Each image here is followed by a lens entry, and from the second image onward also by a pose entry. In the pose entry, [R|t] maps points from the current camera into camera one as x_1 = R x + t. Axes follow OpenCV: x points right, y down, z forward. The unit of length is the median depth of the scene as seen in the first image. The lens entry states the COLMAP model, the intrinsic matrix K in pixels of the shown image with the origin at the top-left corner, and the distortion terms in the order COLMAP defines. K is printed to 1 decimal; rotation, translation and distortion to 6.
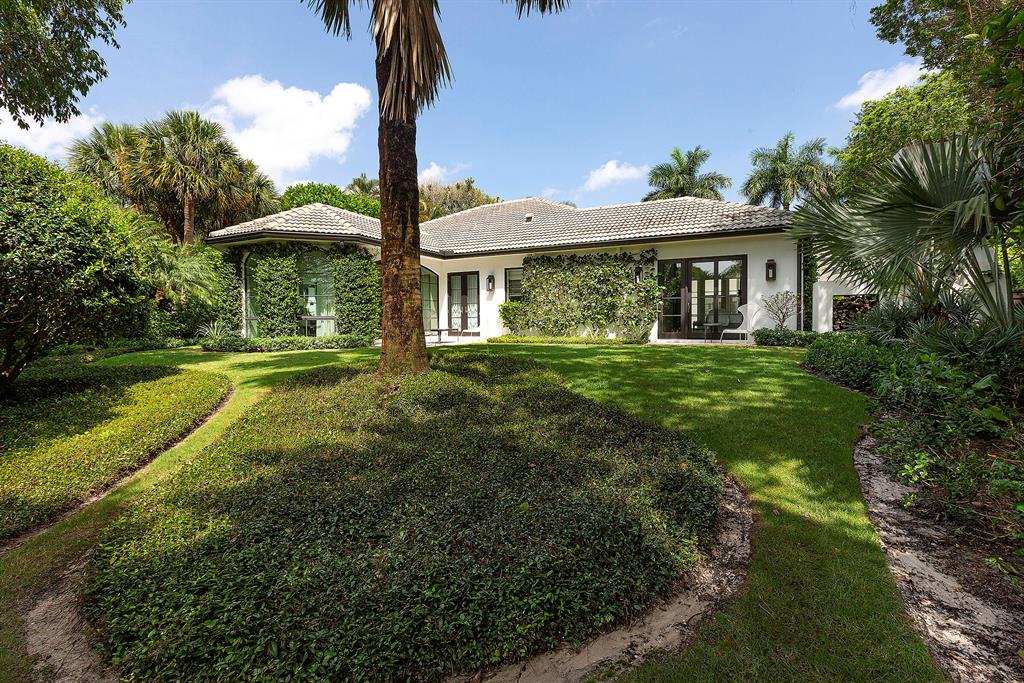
lens RADIAL K [[477.2, 0, 506.5], [0, 477.2, 334.8], [0, 0, 1]] dist [0.000786, 0.000388]
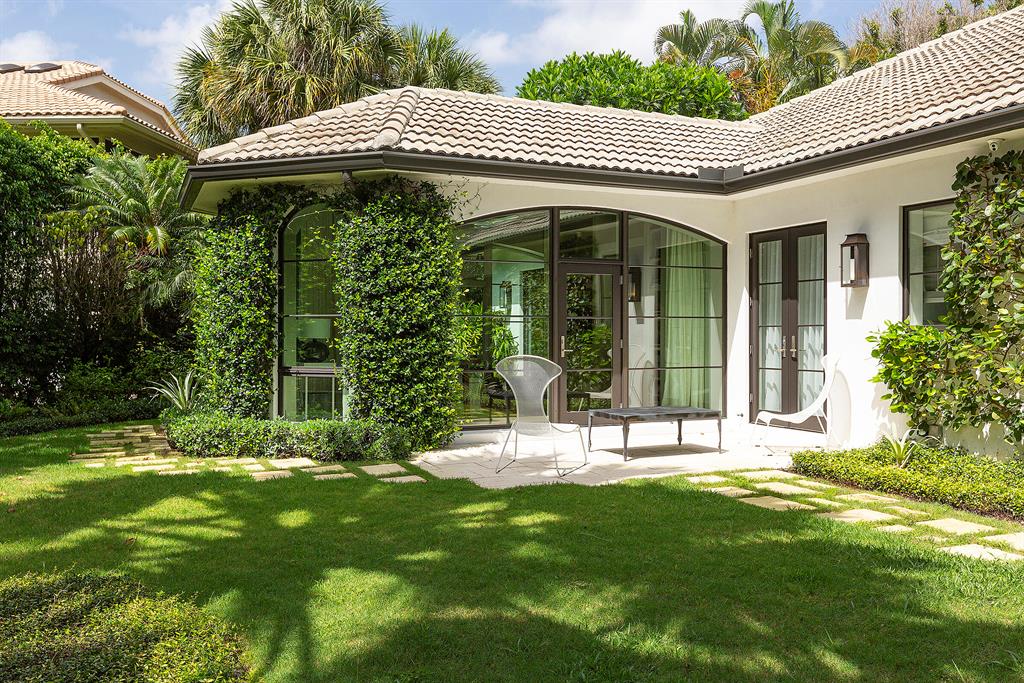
lens RADIAL K [[889.5, 0, 512.0], [0, 889.5, 341.5], [0, 0, 1]] dist [0.006894, 0.005237]
pose [[0.759667, 0.017714, -0.650071, 0.164977], [-0.024844, 0.999690, -0.001791, -0.050782], [0.649837, 0.017511, 0.759872, 0.435760]]
